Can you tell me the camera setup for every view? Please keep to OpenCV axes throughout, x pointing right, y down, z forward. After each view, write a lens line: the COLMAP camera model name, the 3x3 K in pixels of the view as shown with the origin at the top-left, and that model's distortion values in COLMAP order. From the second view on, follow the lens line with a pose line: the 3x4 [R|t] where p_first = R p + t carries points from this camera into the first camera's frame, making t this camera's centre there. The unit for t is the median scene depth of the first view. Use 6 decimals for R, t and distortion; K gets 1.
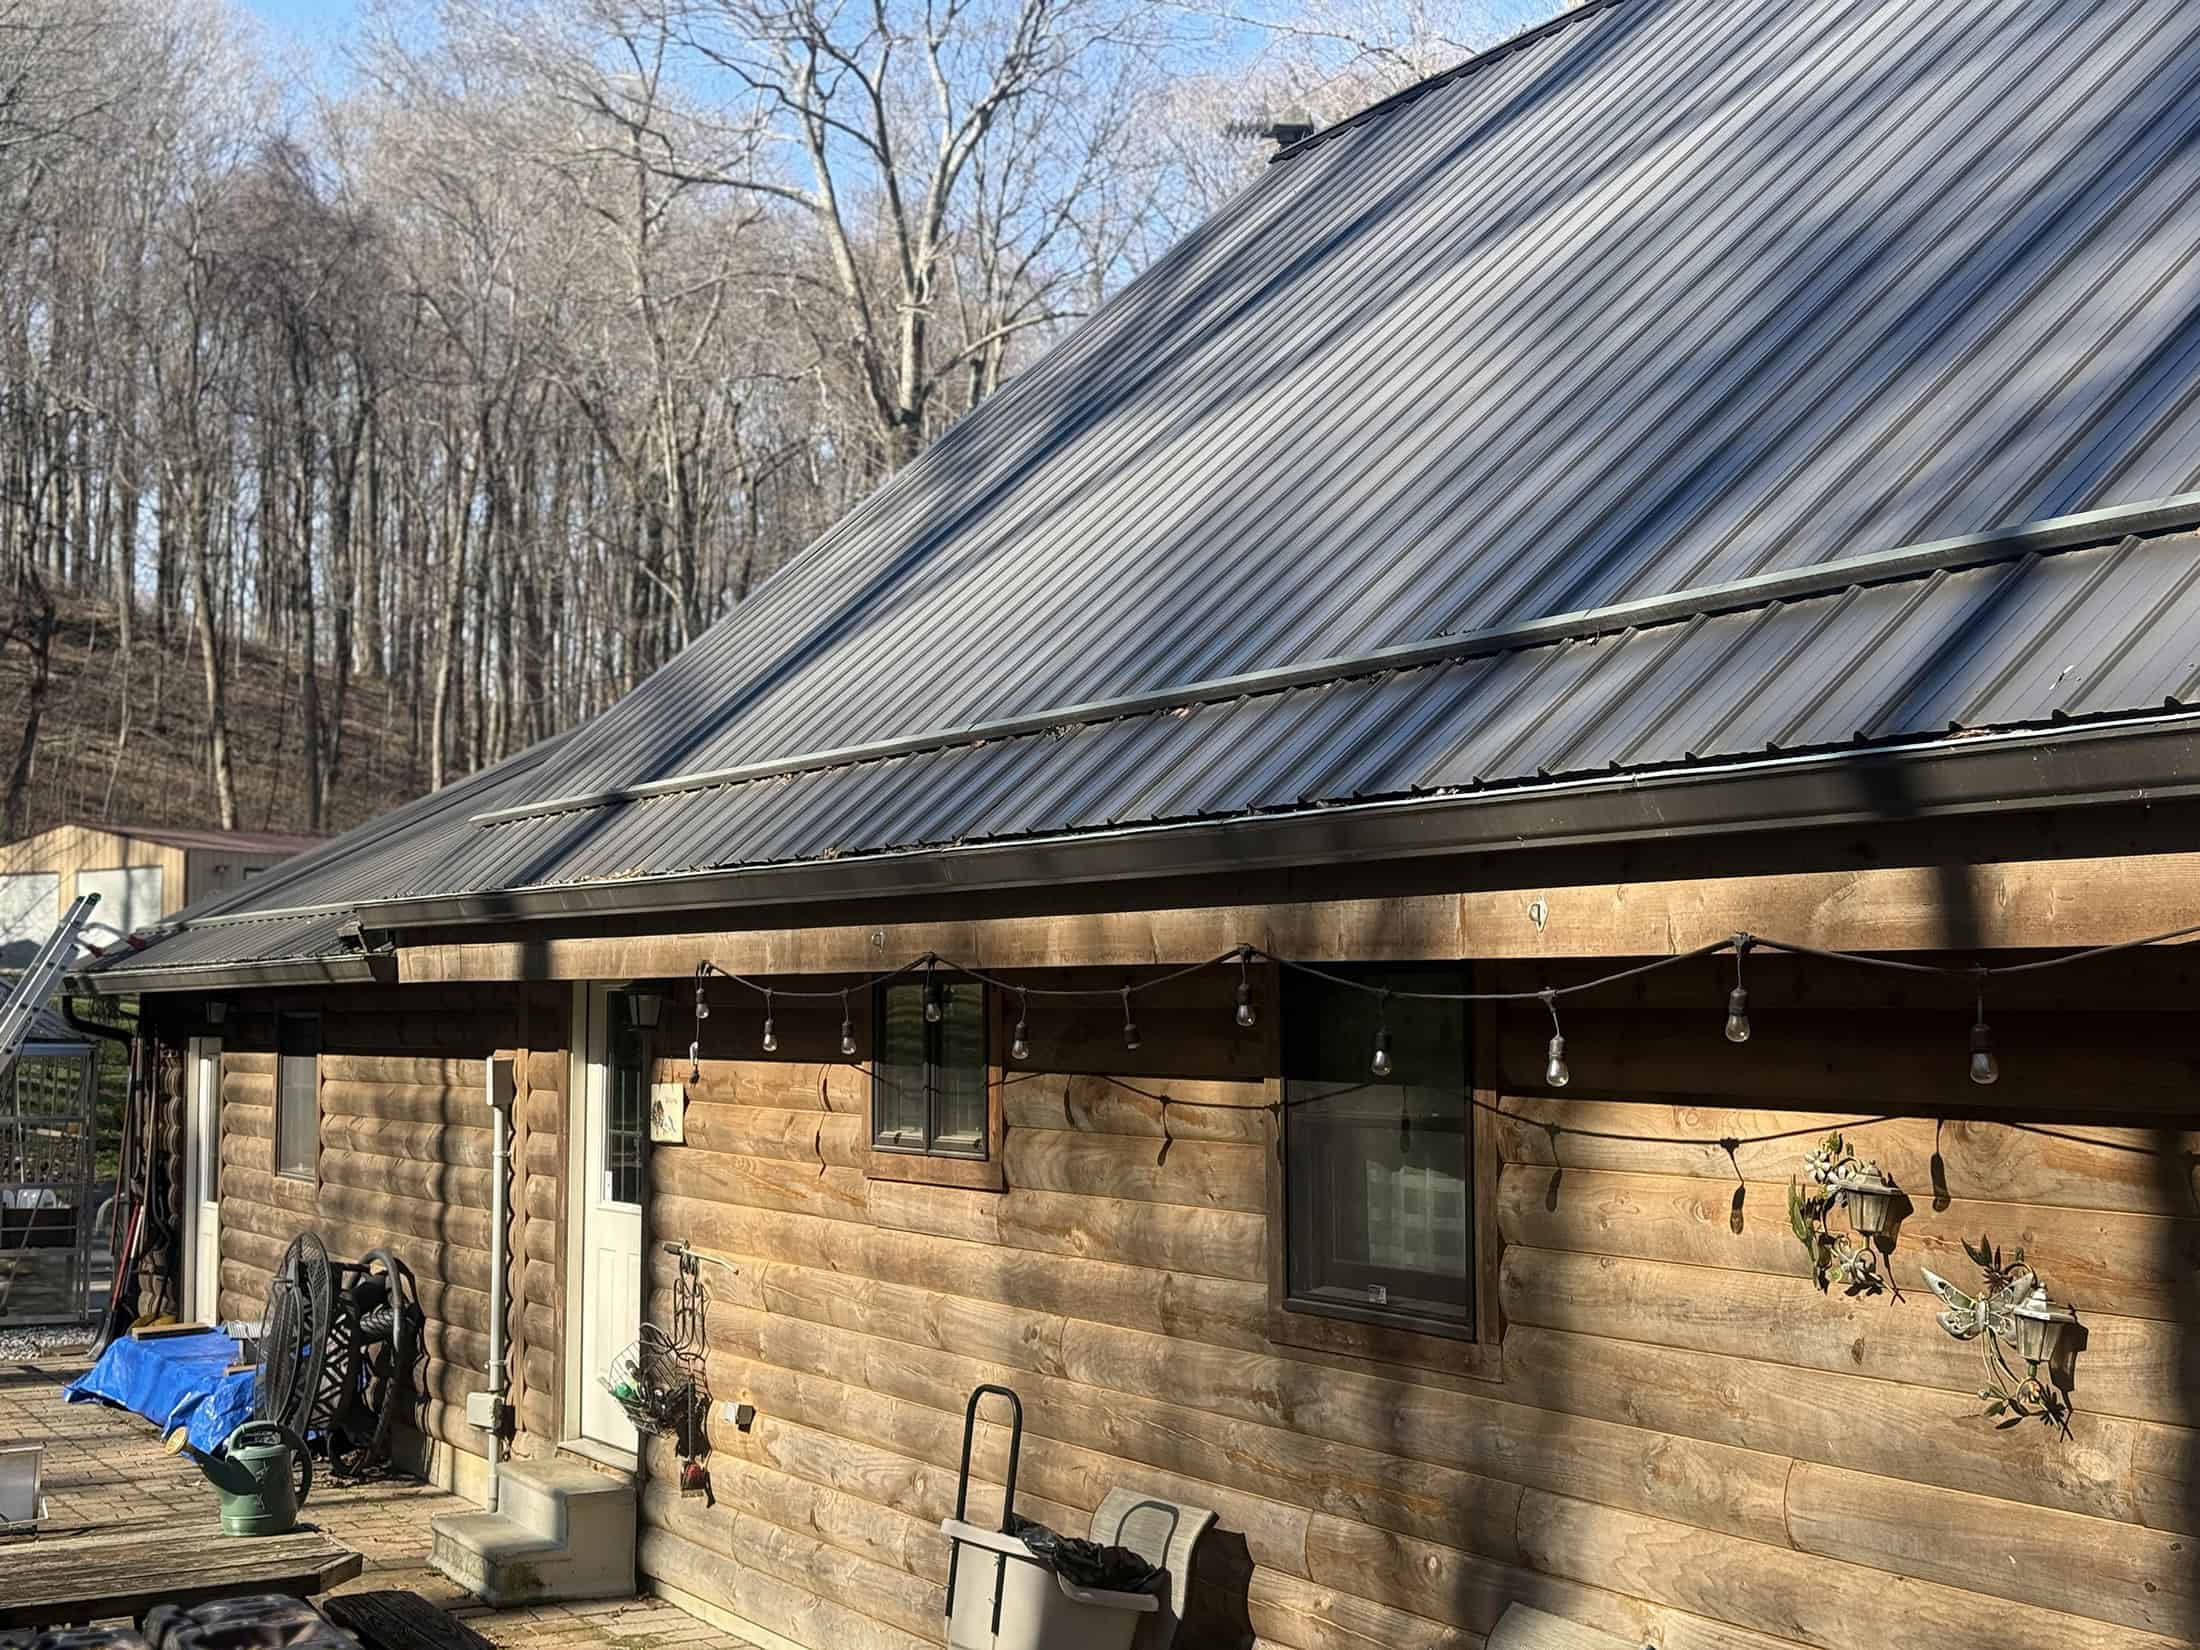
lens RADIAL K [[3098.4, 0, 1112.8], [0, 3098.4, 821.4], [0, 0, 1]] dist [0.156188, -0.062138]
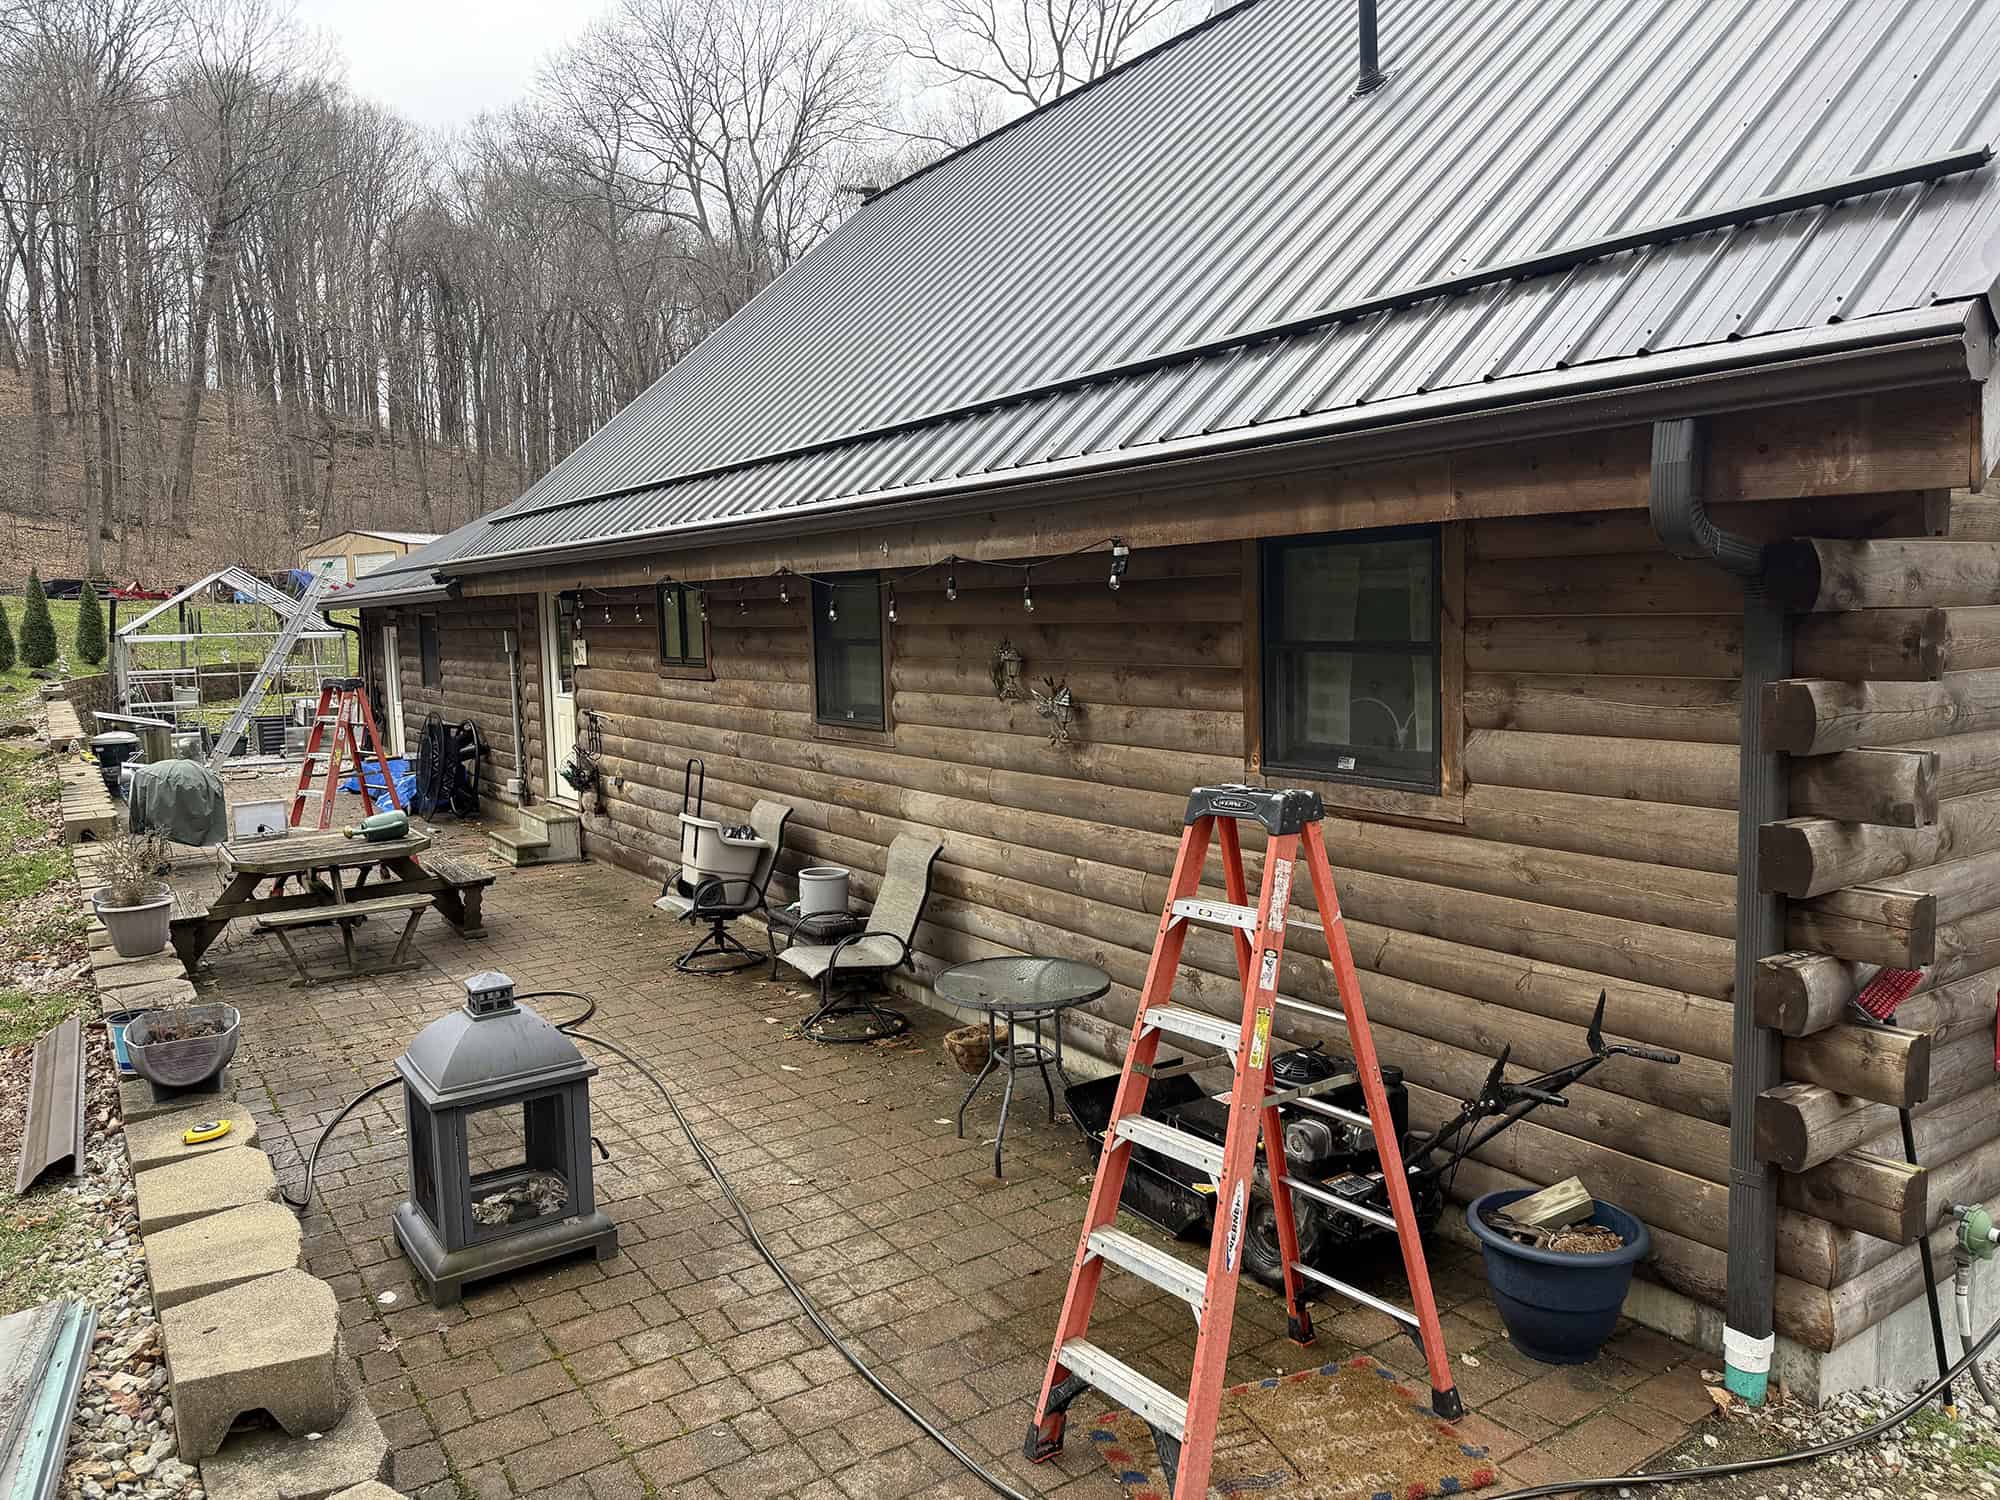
lens RADIAL K [[1421.6, 0, 1027.3], [0, 1421.6, 757.6], [0, 0, 1]] dist [0.091832, -0.158810]
pose [[0.994141, -0.031561, 0.103384, 0.069622], [0.014595, 0.986861, 0.160914, 0.007240], [-0.107104, -0.158462, 0.981539, -0.060390]]
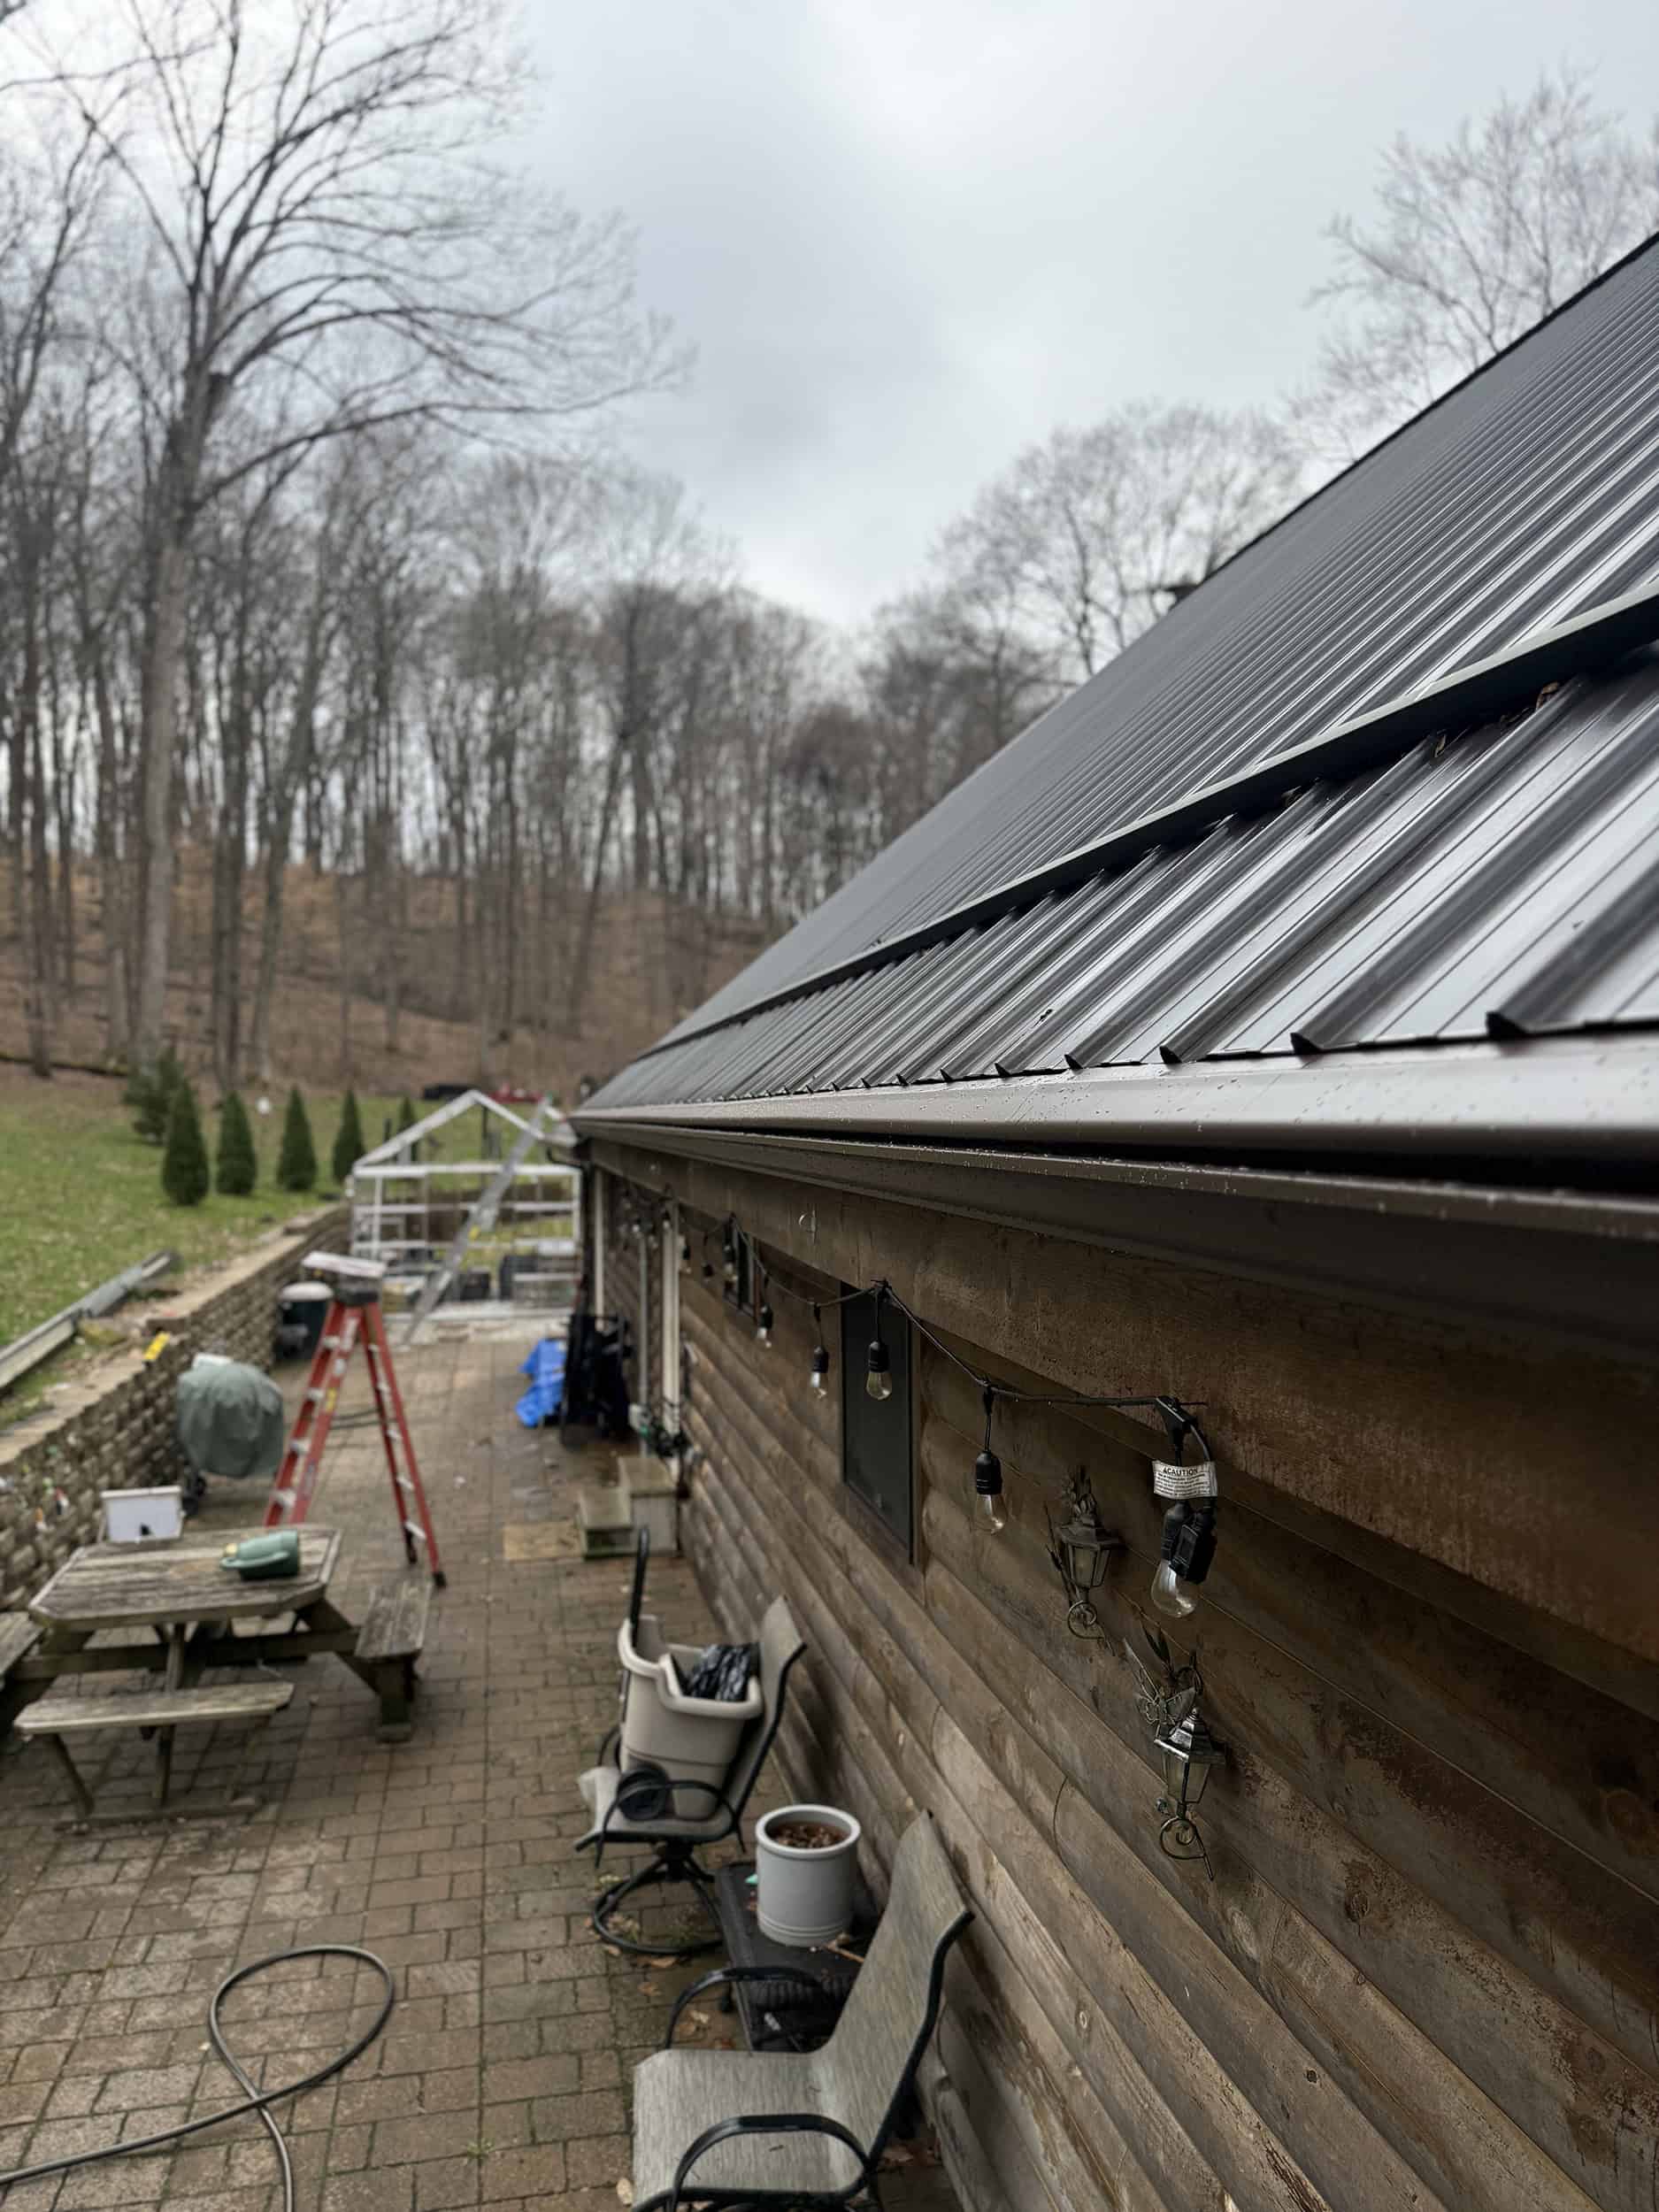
lens RADIAL K [[1572.2, 0, 829.5], [0, 1572.2, 1106.0], [0, 0, 1]] dist [0.091832, -0.158810]
pose [[0.957588, -0.008664, -0.288011, 0.158068], [0.024579, 0.998361, 0.051688, -0.019396], [0.287091, -0.056575, 0.956231, 0.275754]]
